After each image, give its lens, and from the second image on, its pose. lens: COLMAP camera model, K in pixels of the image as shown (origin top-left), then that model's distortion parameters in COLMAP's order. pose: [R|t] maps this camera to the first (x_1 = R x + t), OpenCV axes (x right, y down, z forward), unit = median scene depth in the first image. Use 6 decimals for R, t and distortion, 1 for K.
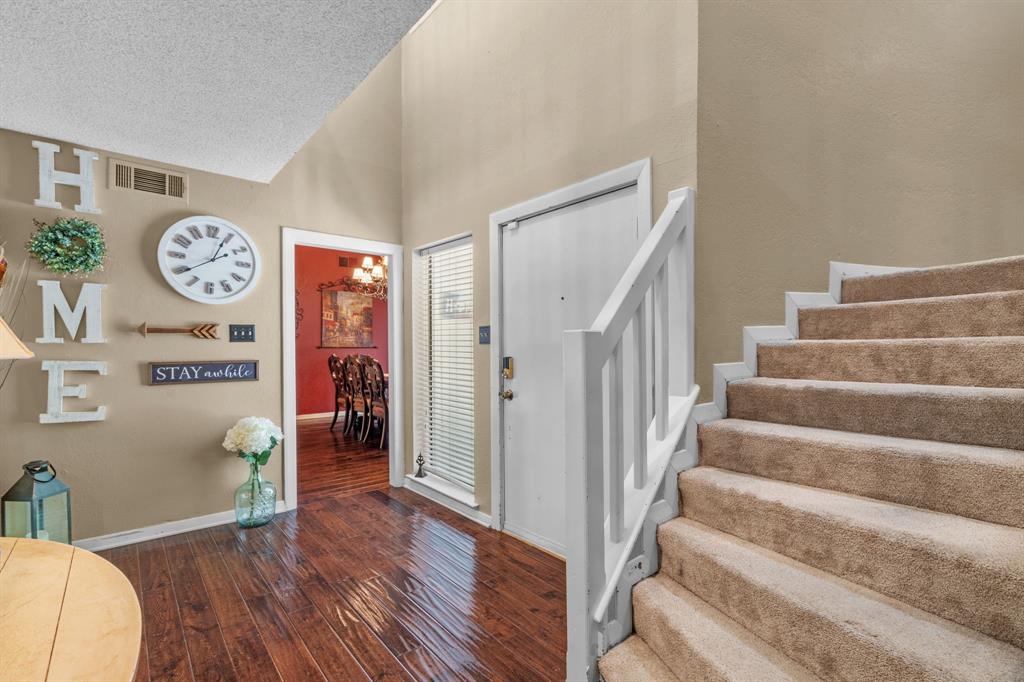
lens RADIAL K [[463.4, 0, 510.2], [0, 463.4, 331.1], [0, 0, 1]] dist [-0.003321, -0.000468]
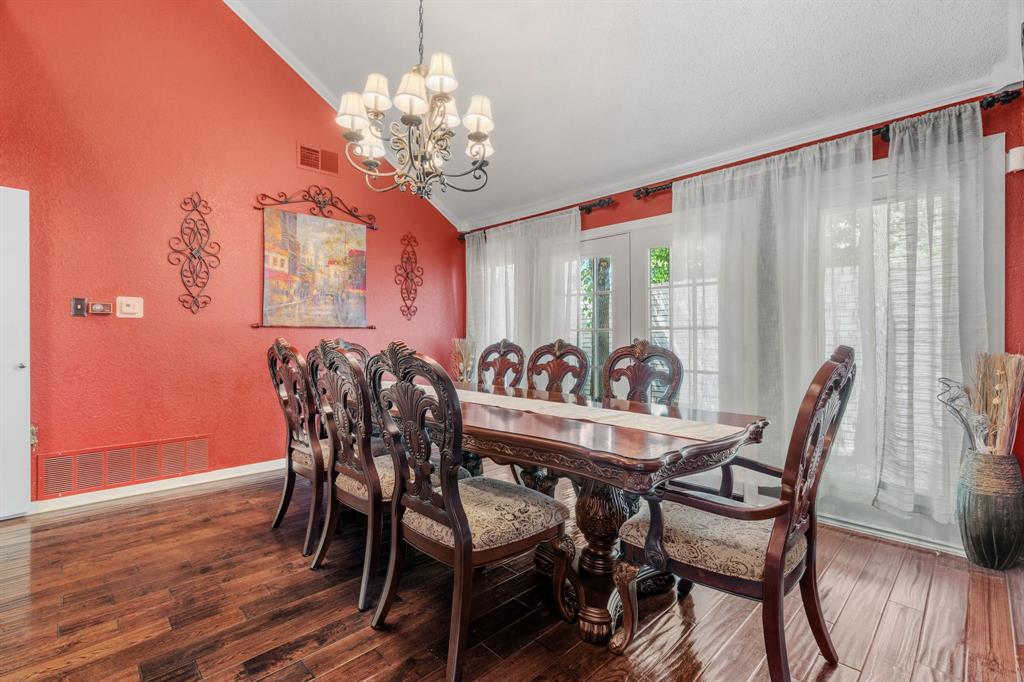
lens RADIAL K [[463.4, 0, 510.2], [0, 463.4, 331.1], [0, 0, 1]] dist [-0.003321, -0.000468]
pose [[0.998055, 0.011064, 0.061345, -0.176904], [-0.012393, 0.999695, 0.021340, 0.026315], [-0.061090, -0.022059, 0.997888, 0.496325]]
